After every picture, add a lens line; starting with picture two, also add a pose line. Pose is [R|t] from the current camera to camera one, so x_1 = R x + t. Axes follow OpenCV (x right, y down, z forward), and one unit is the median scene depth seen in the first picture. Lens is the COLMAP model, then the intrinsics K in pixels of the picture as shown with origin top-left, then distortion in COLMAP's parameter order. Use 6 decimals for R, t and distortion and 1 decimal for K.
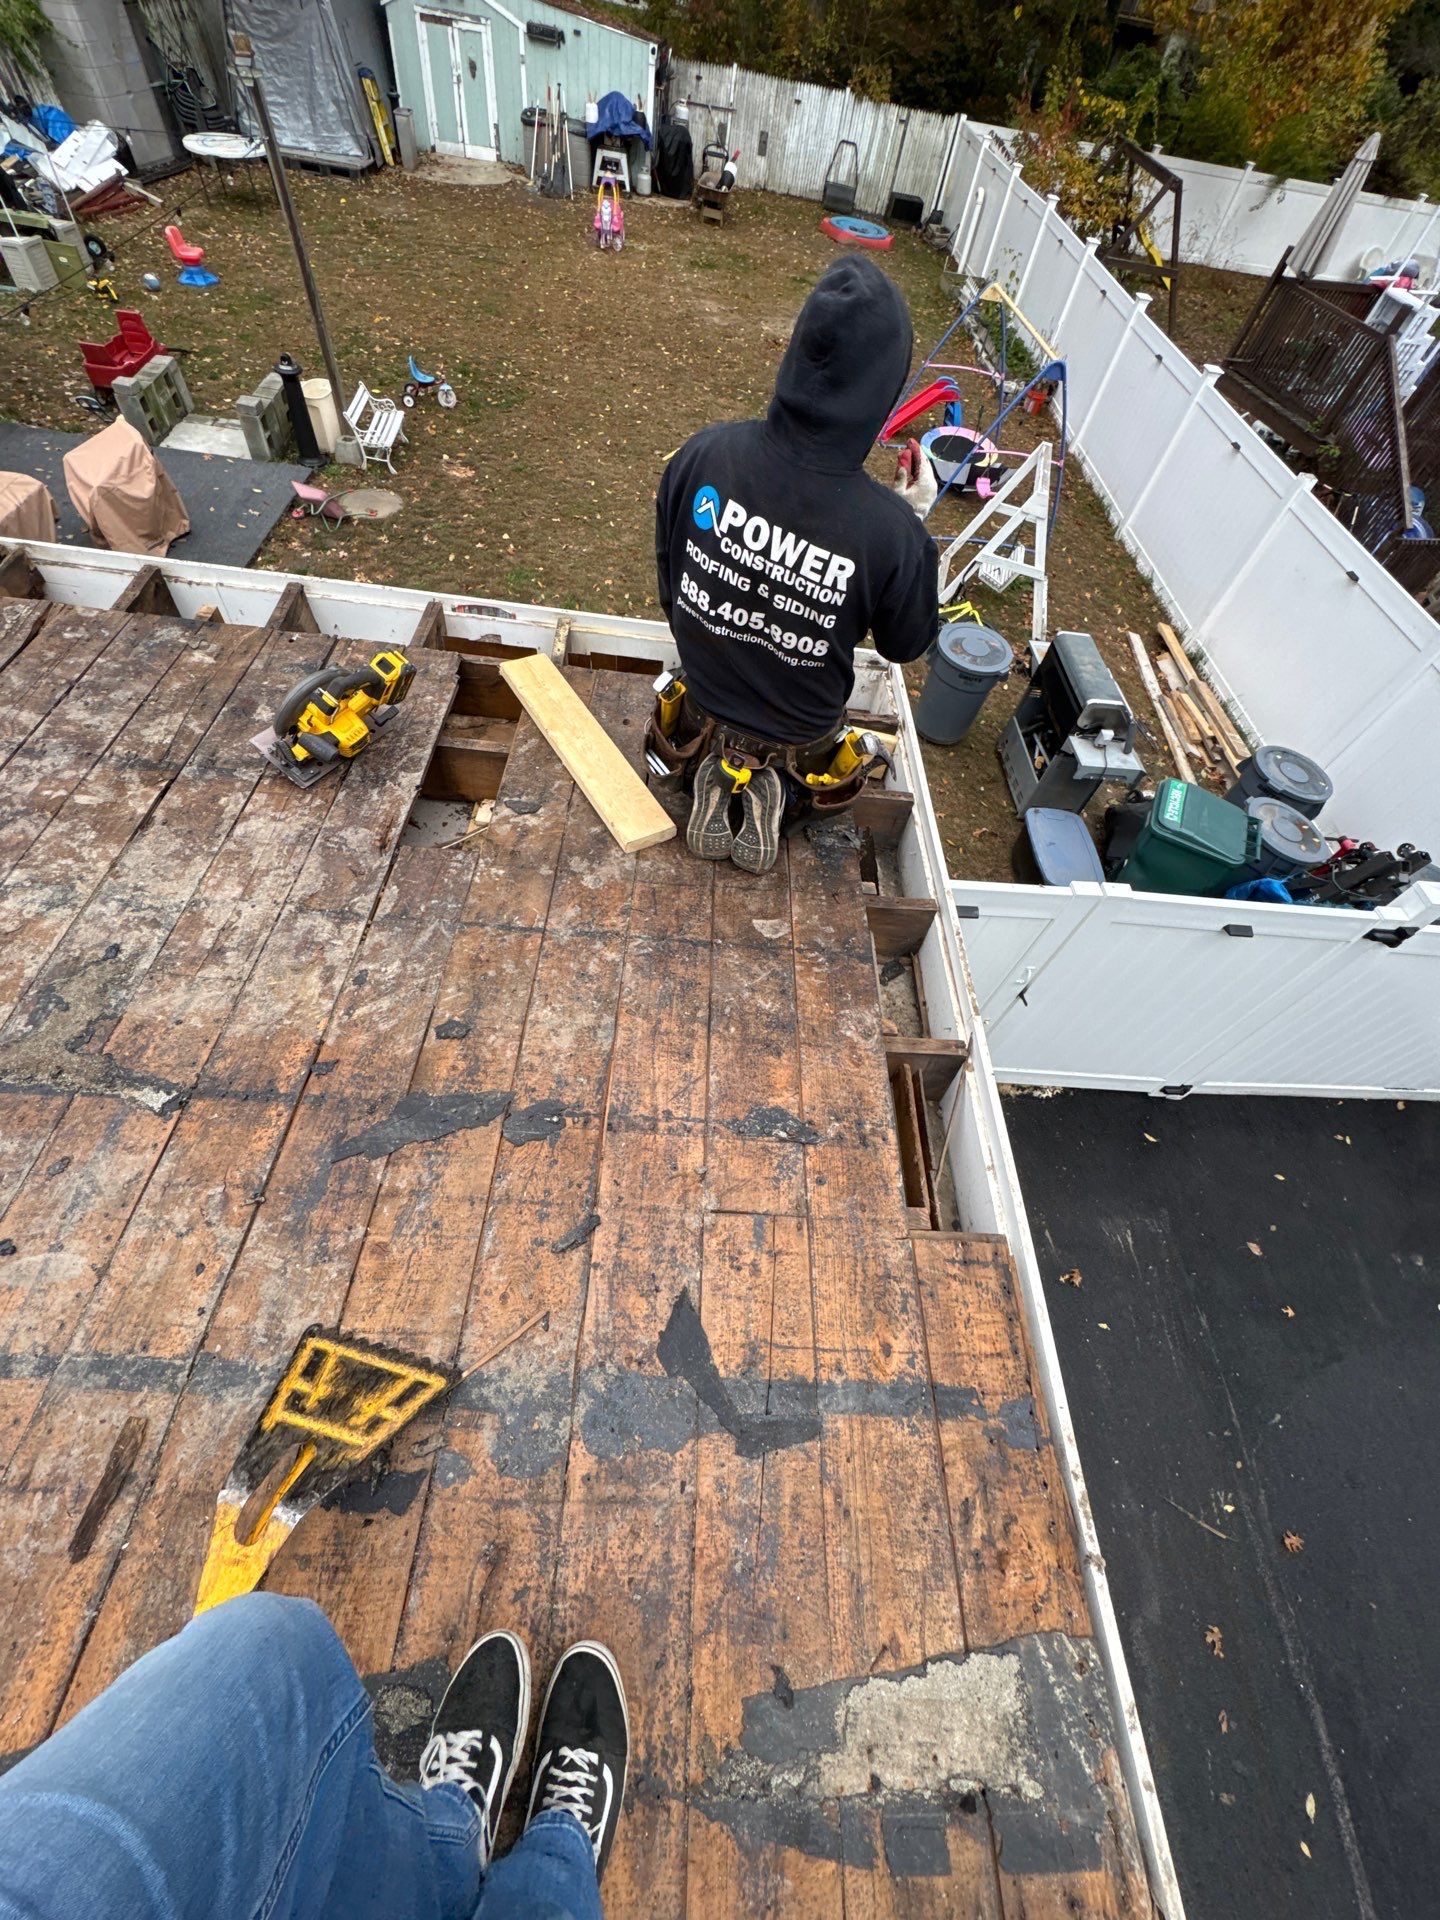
lens RADIAL K [[769.0, 0, 724.6], [0, 769.0, 964.5], [0, 0, 1]] dist [-0.001333, -0.000382]
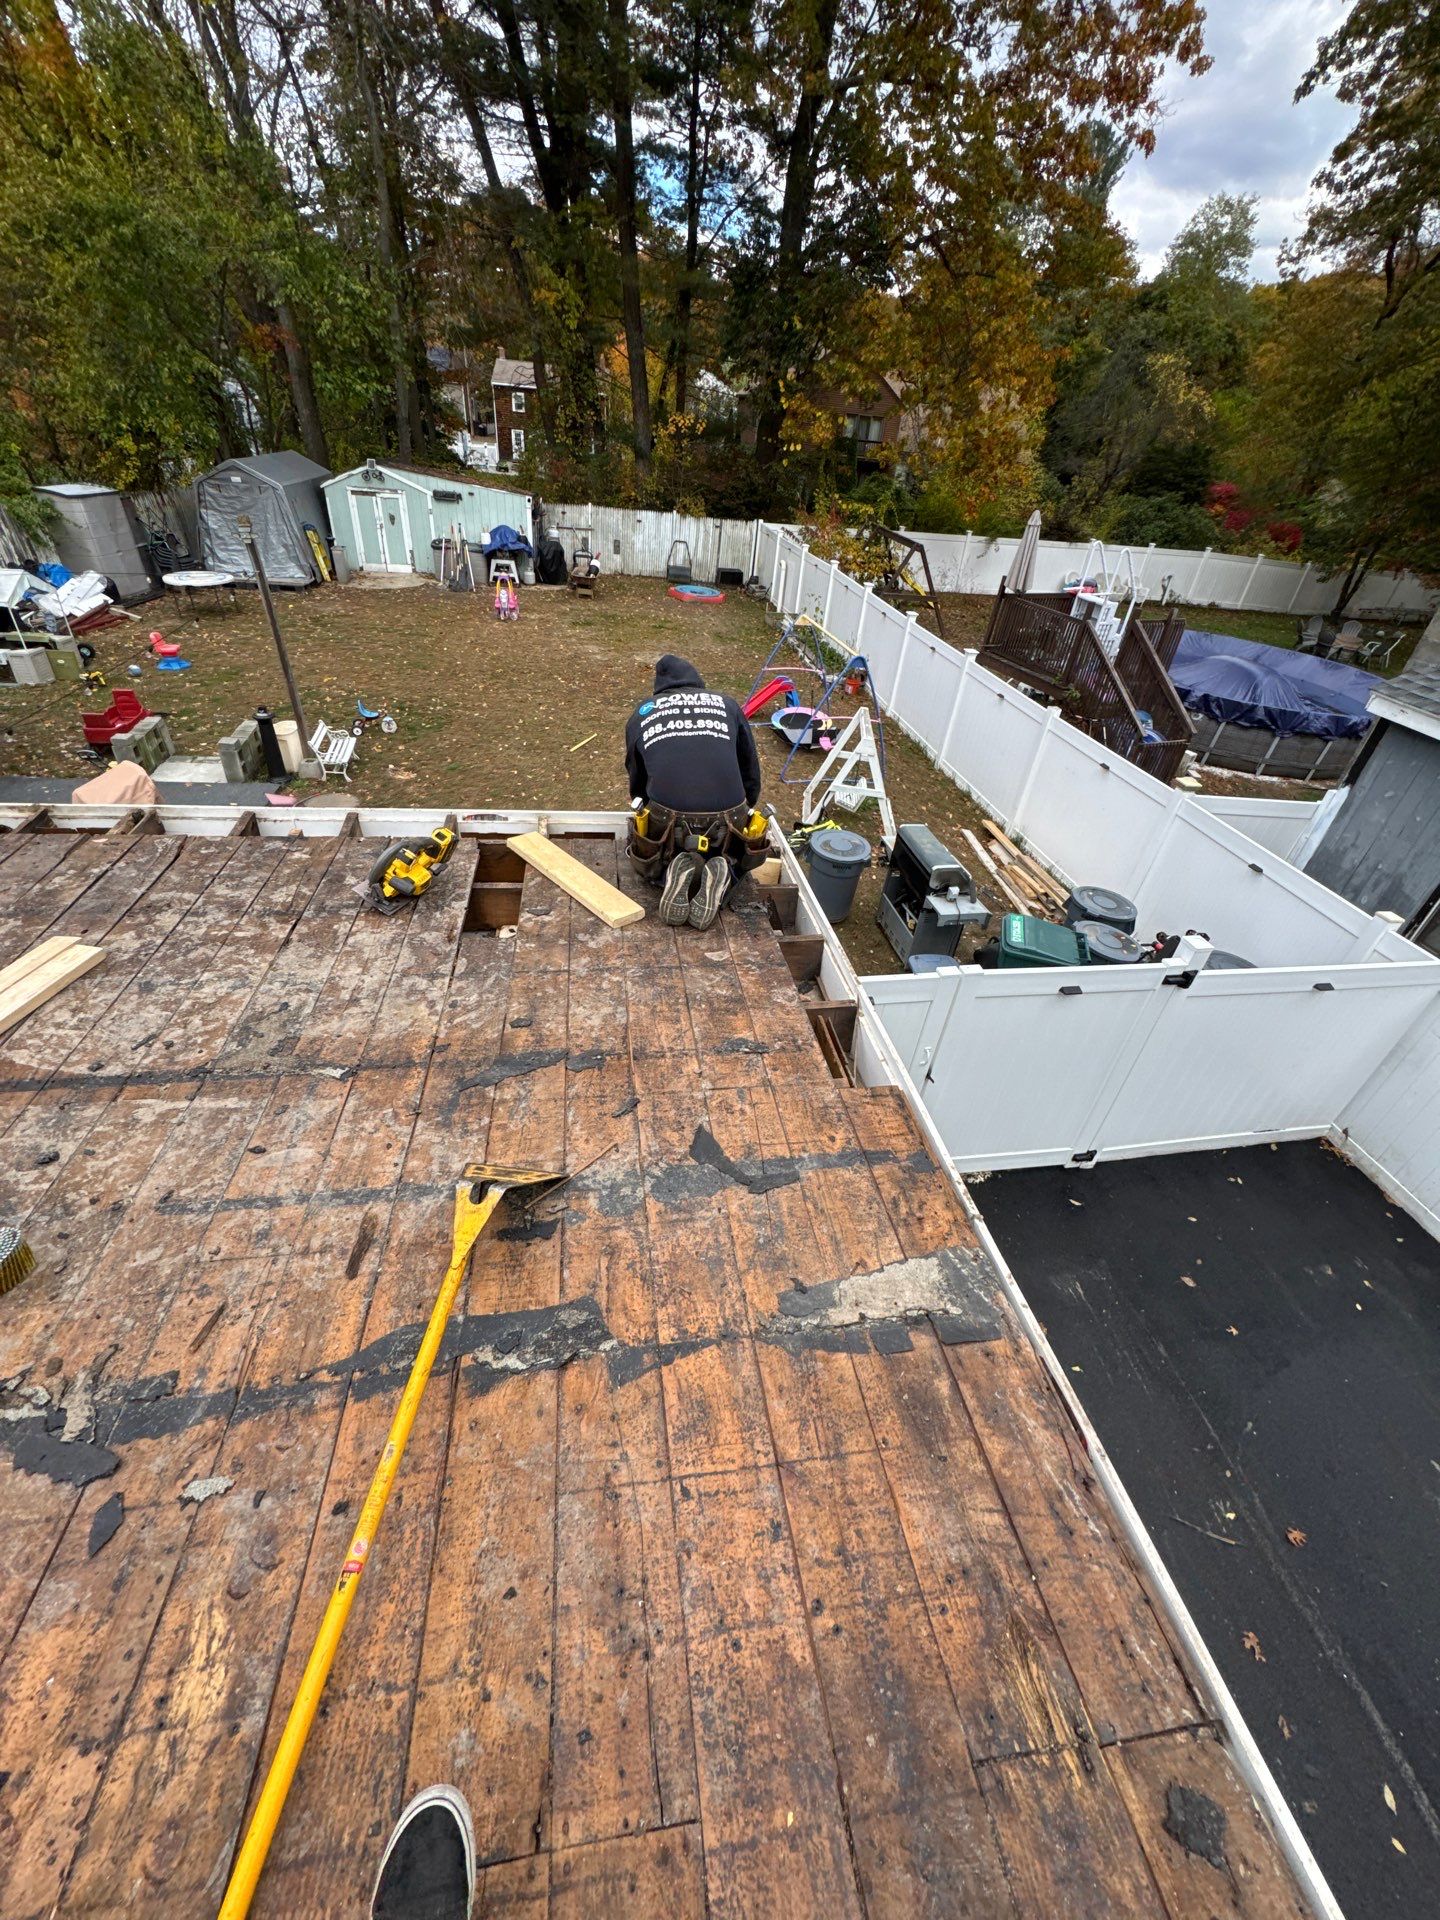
lens RADIAL K [[769.2, 0, 723.4], [0, 769.2, 957.0], [0, 0, 1]] dist [0.000648, -0.000503]
pose [[0.985101, -0.131837, 0.110434, -0.046749], [0.160216, 0.936918, -0.310668, 0.208323], [-0.062510, 0.323733, 0.944081, -0.207612]]
